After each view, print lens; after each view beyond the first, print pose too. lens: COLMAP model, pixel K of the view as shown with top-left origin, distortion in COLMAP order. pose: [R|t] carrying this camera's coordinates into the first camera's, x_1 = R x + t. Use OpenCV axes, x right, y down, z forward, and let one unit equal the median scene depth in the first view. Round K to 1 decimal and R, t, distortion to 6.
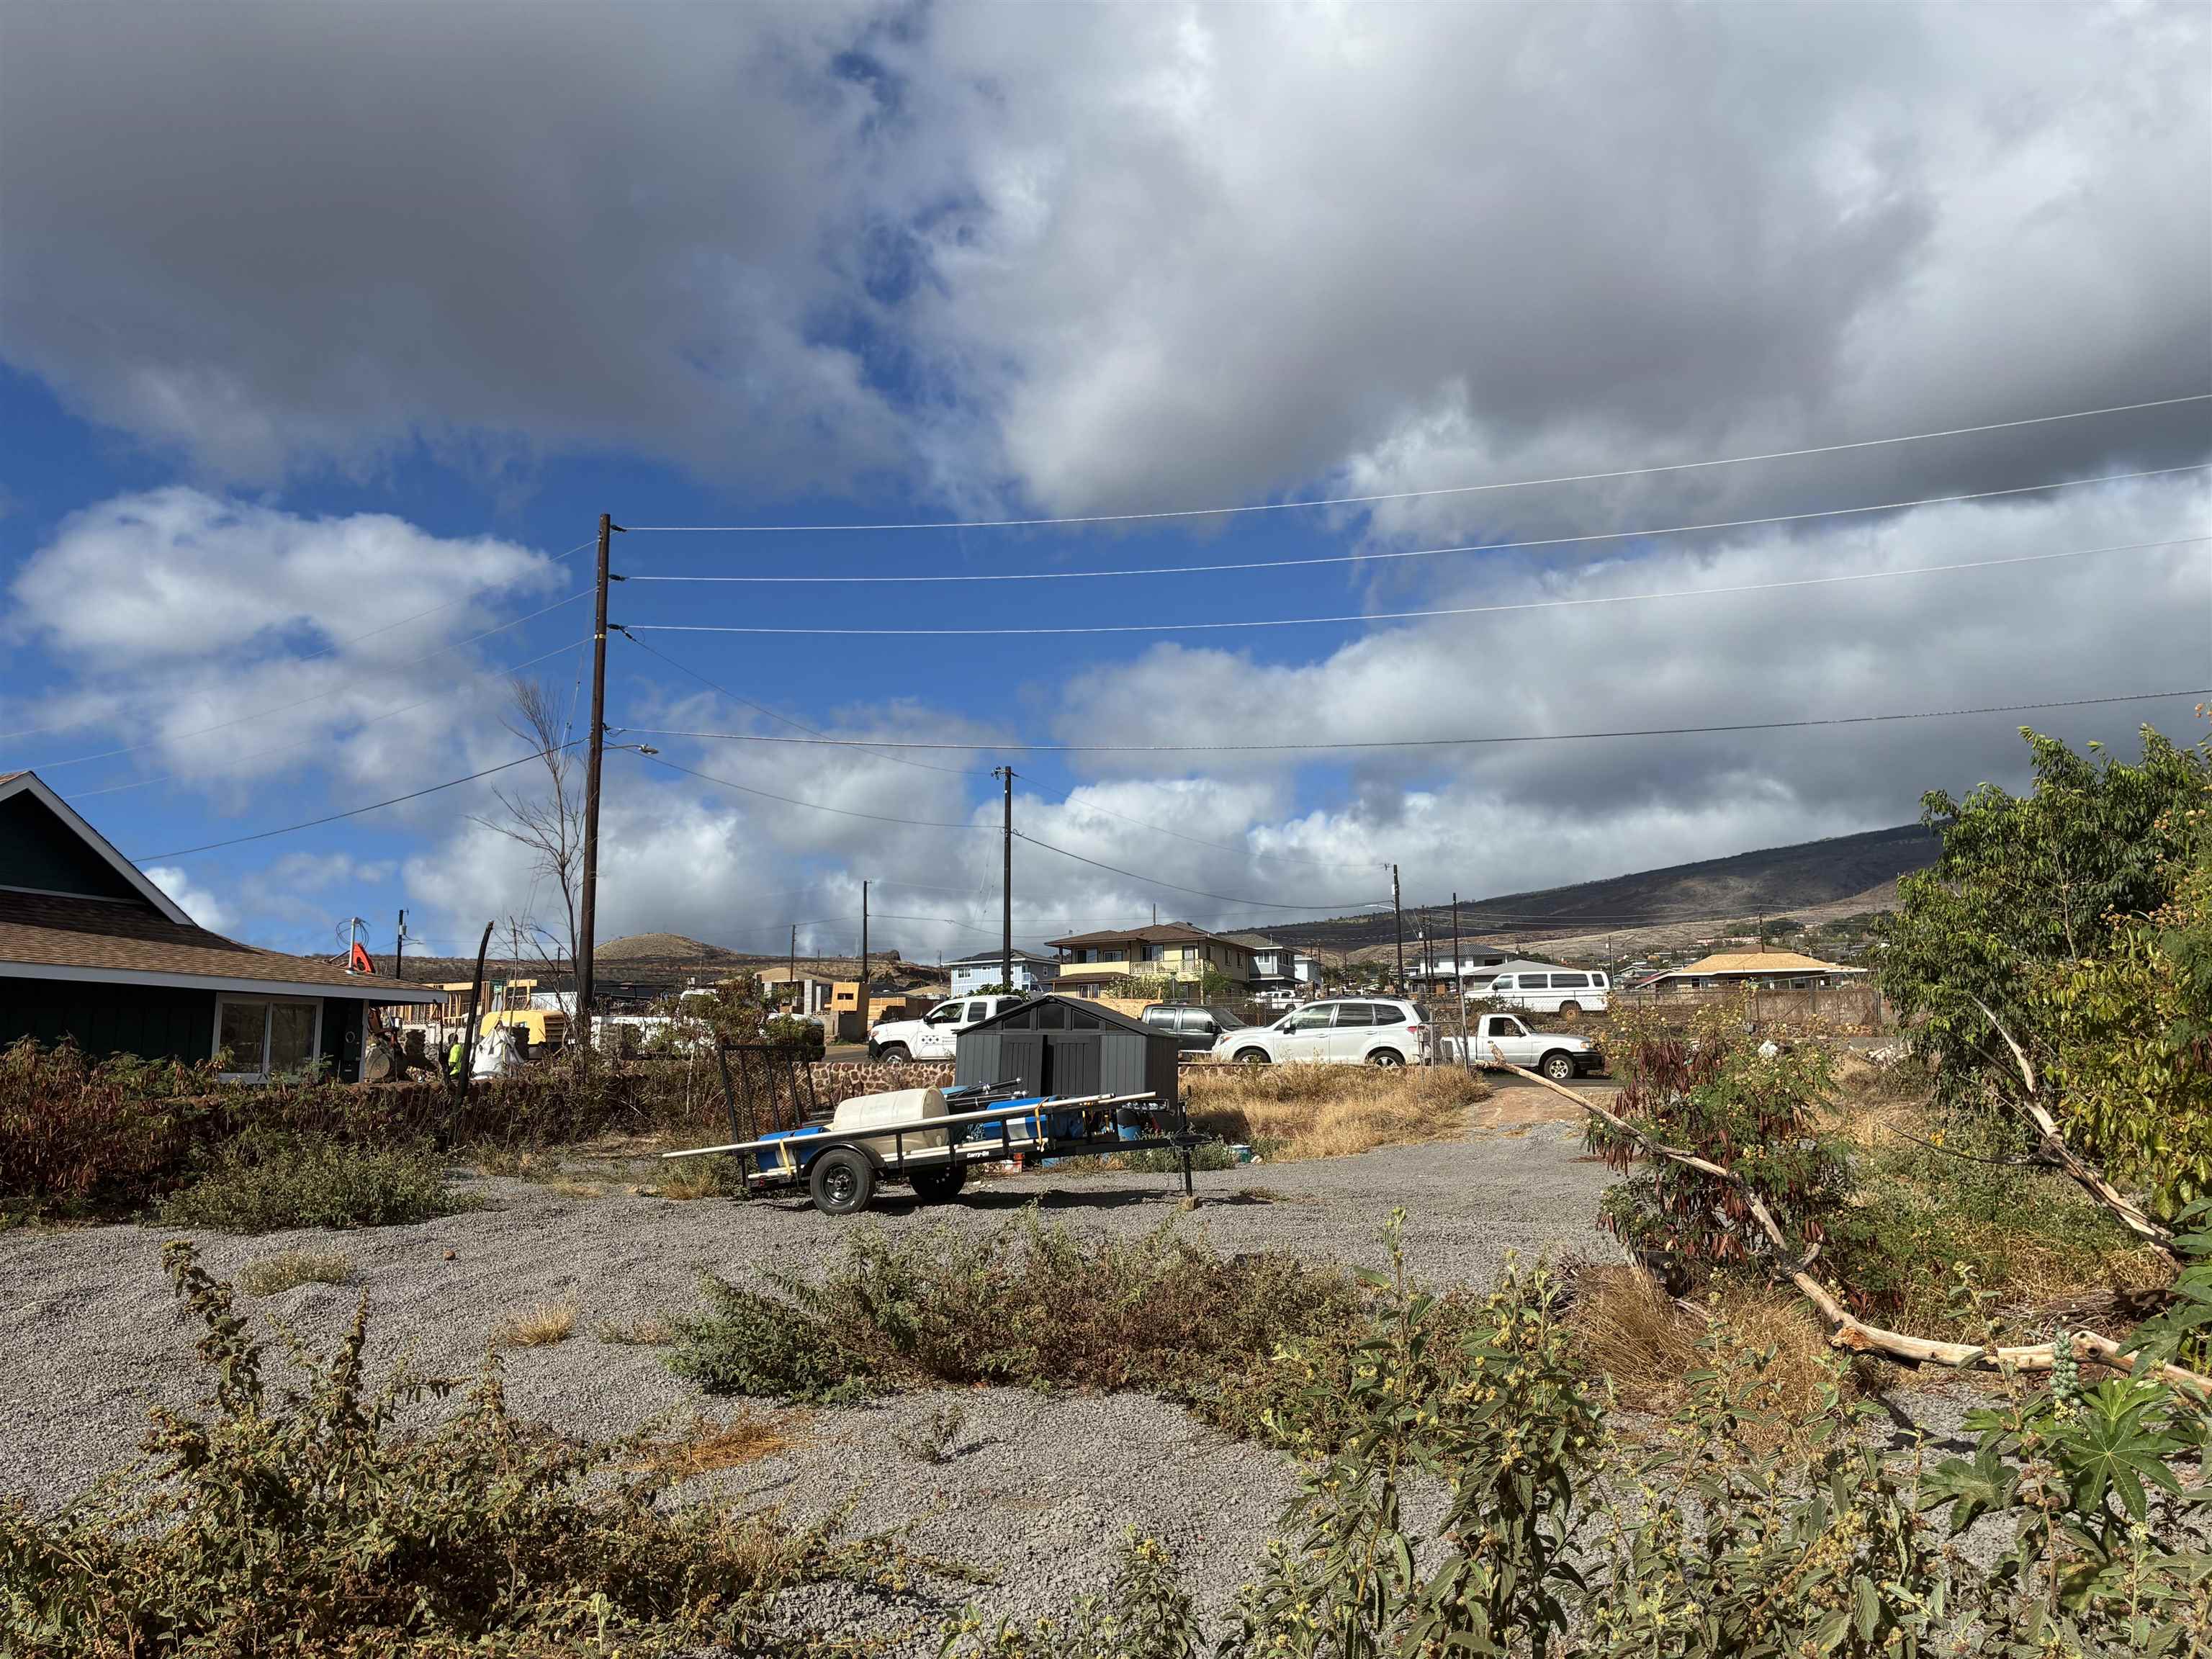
lens RADIAL K [[1672.2, 0, 1111.4], [0, 1672.2, 828.5], [0, 0, 1]] dist [0.059354, -0.082241]
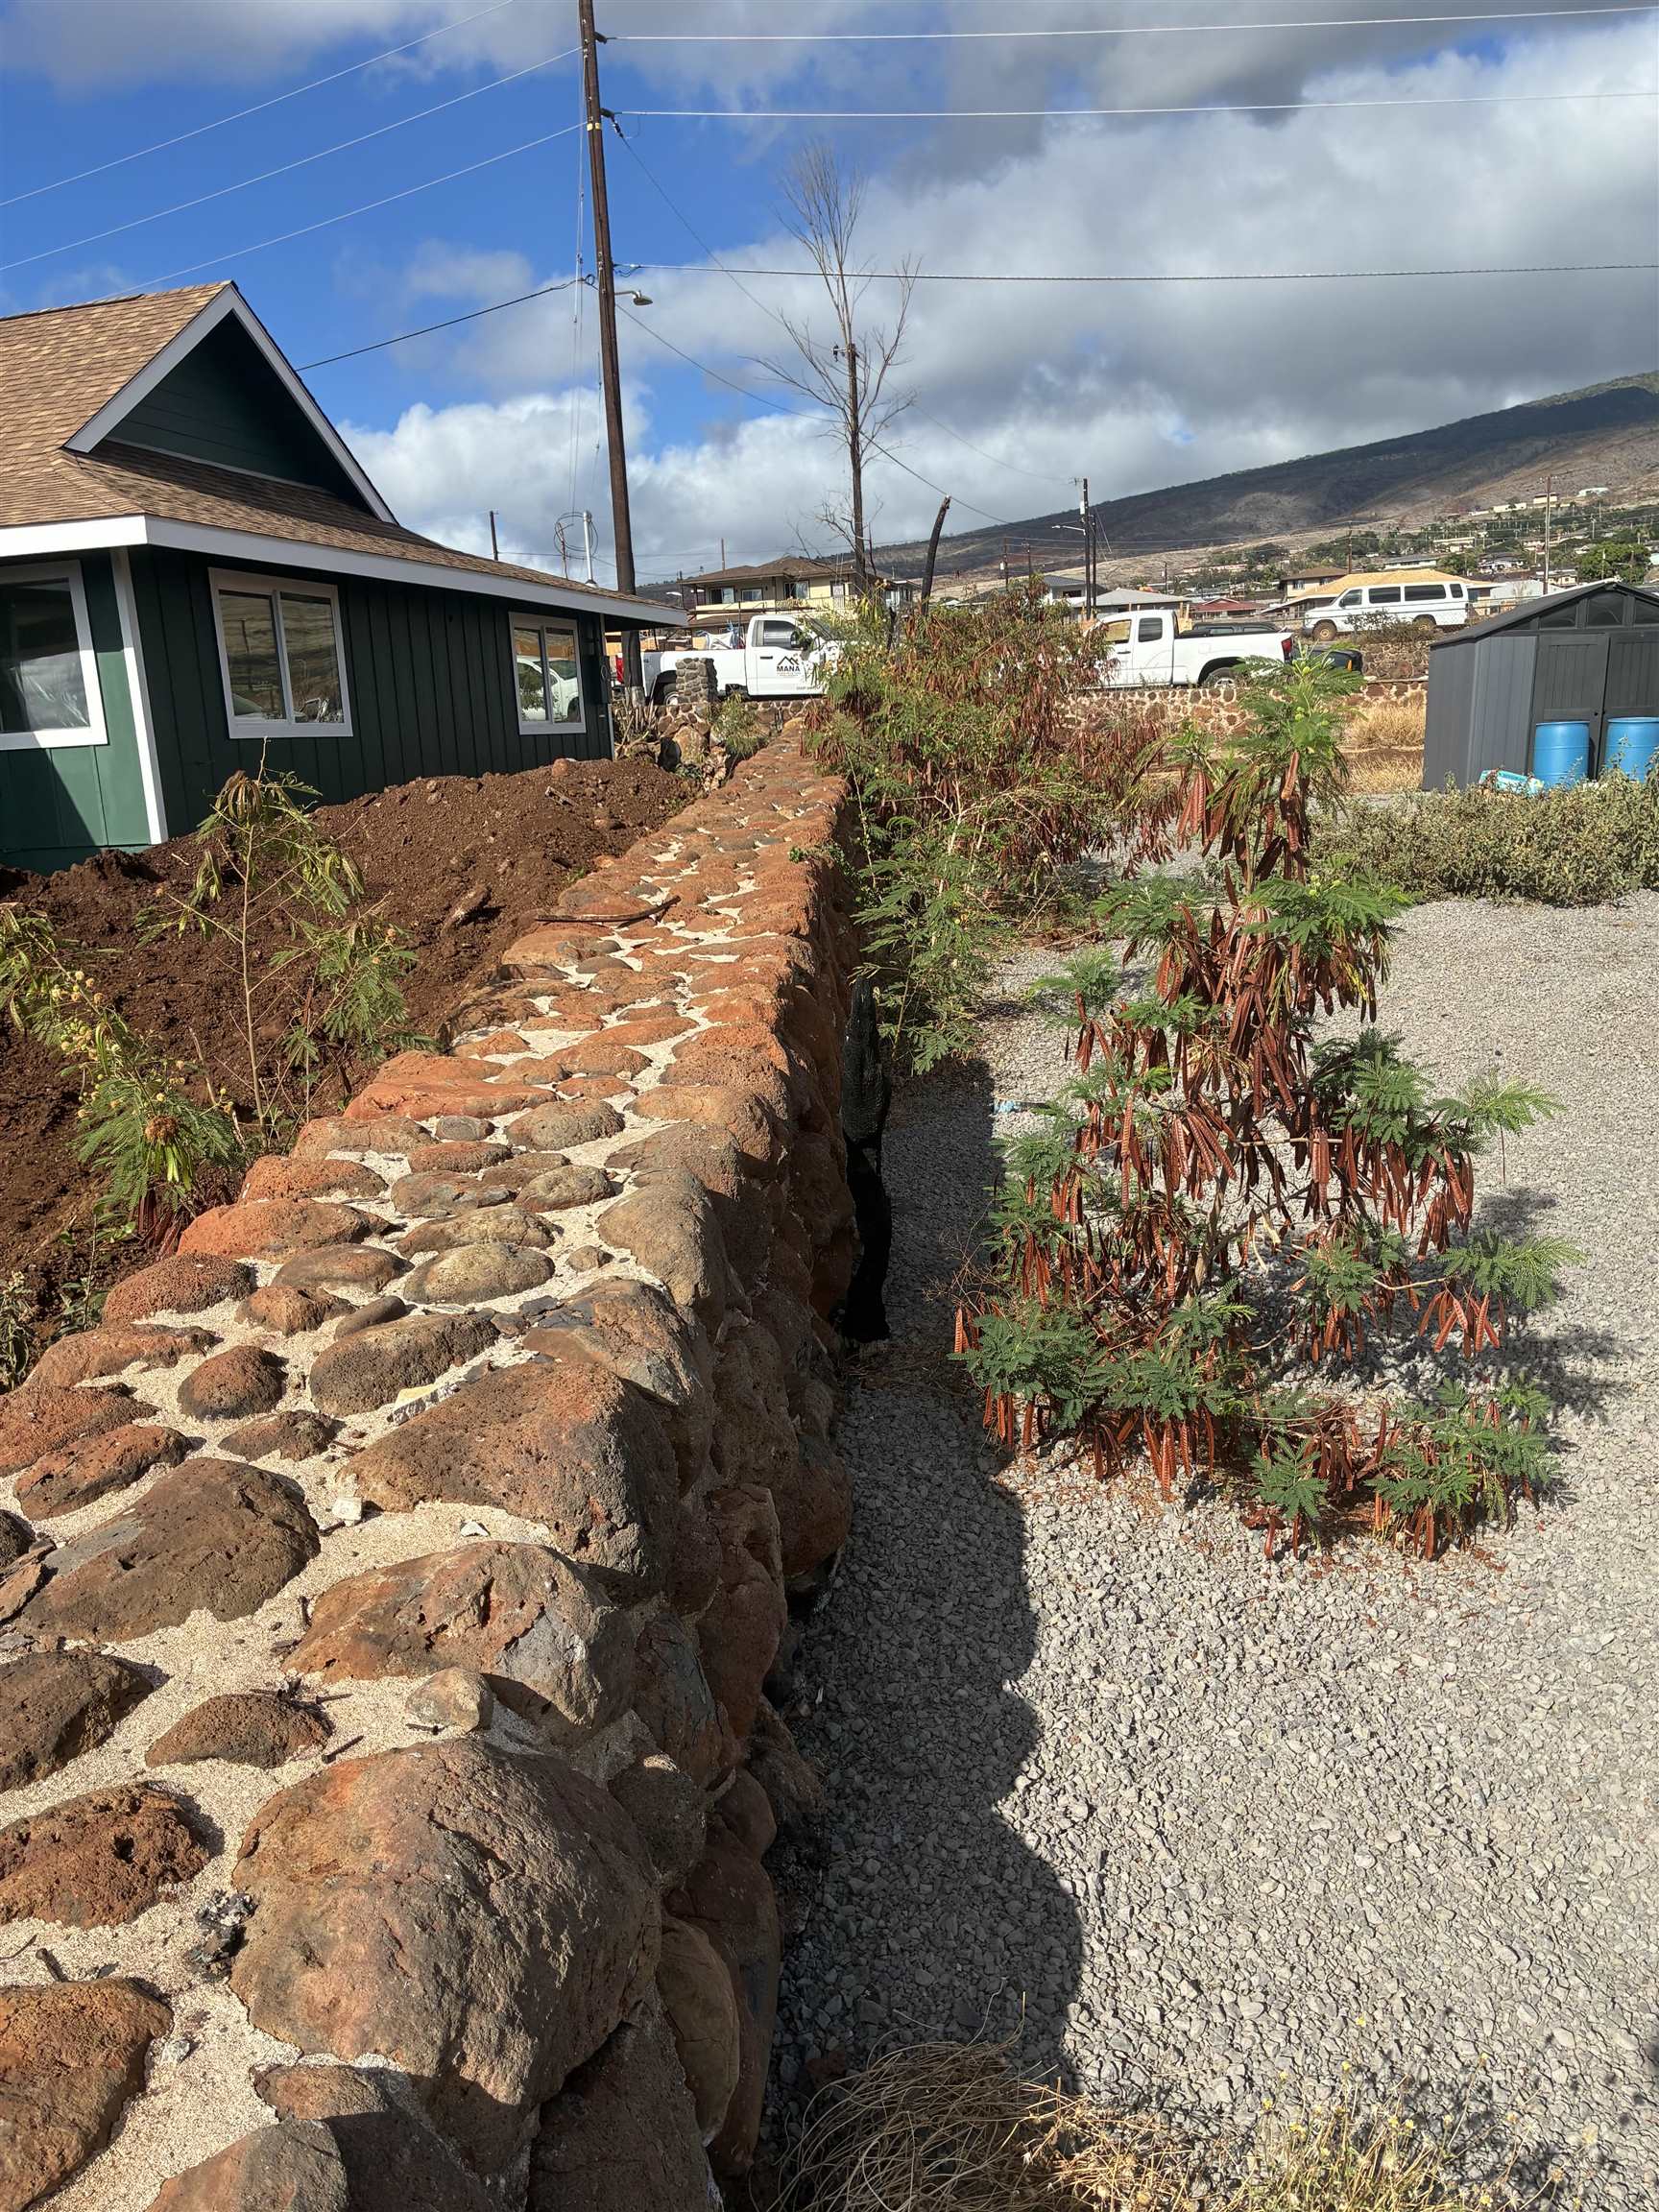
lens RADIAL K [[1672.2, 0, 842.6], [0, 1672.2, 1094.9], [0, 0, 1]] dist [0.059354, -0.082241]
pose [[0.985150, -0.075983, 0.153967, -0.215977], [0.016874, 0.935251, 0.353582, 0.014669], [-0.170864, -0.345733, 0.922645, 0.091562]]
